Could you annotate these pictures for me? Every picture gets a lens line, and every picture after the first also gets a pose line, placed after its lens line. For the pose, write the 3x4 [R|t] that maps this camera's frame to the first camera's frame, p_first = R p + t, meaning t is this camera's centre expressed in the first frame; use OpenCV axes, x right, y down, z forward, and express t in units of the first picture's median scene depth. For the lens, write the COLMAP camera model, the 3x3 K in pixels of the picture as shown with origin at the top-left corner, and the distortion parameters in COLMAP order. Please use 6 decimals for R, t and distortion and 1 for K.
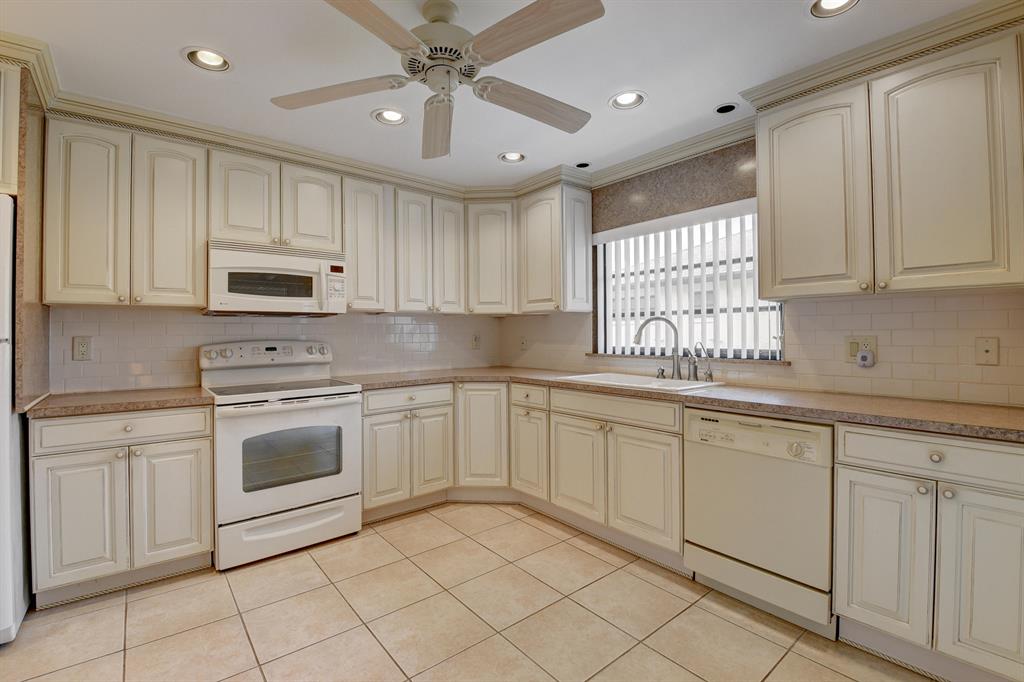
lens RADIAL K [[453.8, 0, 507.6], [0, 453.8, 331.7], [0, 0, 1]] dist [0.000962, -0.012879]
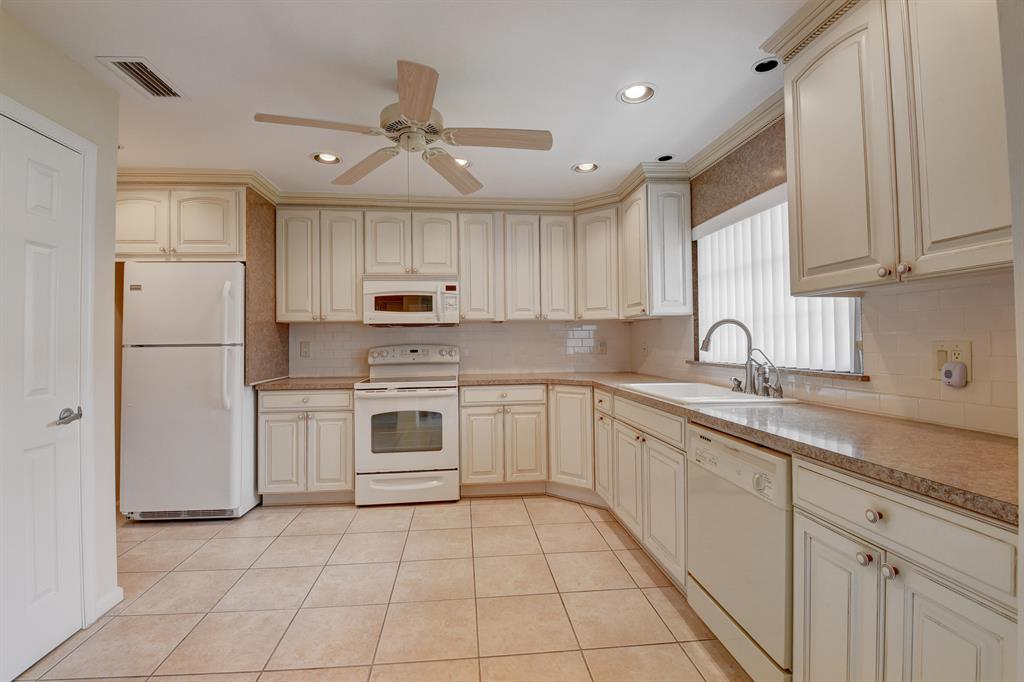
lens RADIAL K [[452.6, 0, 505.3], [0, 452.6, 332.2], [0, 0, 1]] dist [0.031303, -0.034761]
pose [[0.832153, -0.011945, -0.554417, 0.472680], [0.006780, 0.999912, -0.011367, -0.000880], [0.554504, 0.005700, 0.832161, 0.048077]]
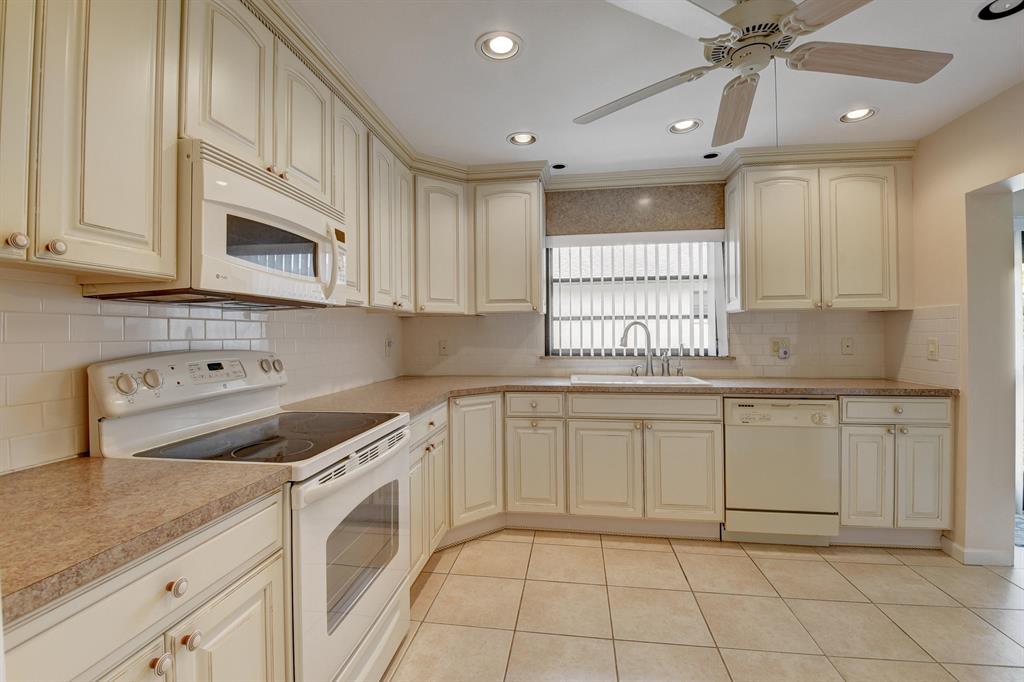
lens RADIAL K [[453.8, 0, 507.6], [0, 453.8, 331.7], [0, 0, 1]] dist [0.000962, -0.012879]
pose [[0.739489, 0.004865, 0.673151, -0.677695], [-0.001320, 0.999982, -0.005777, -0.000449], [-0.673168, 0.003384, 0.739482, 0.401338]]
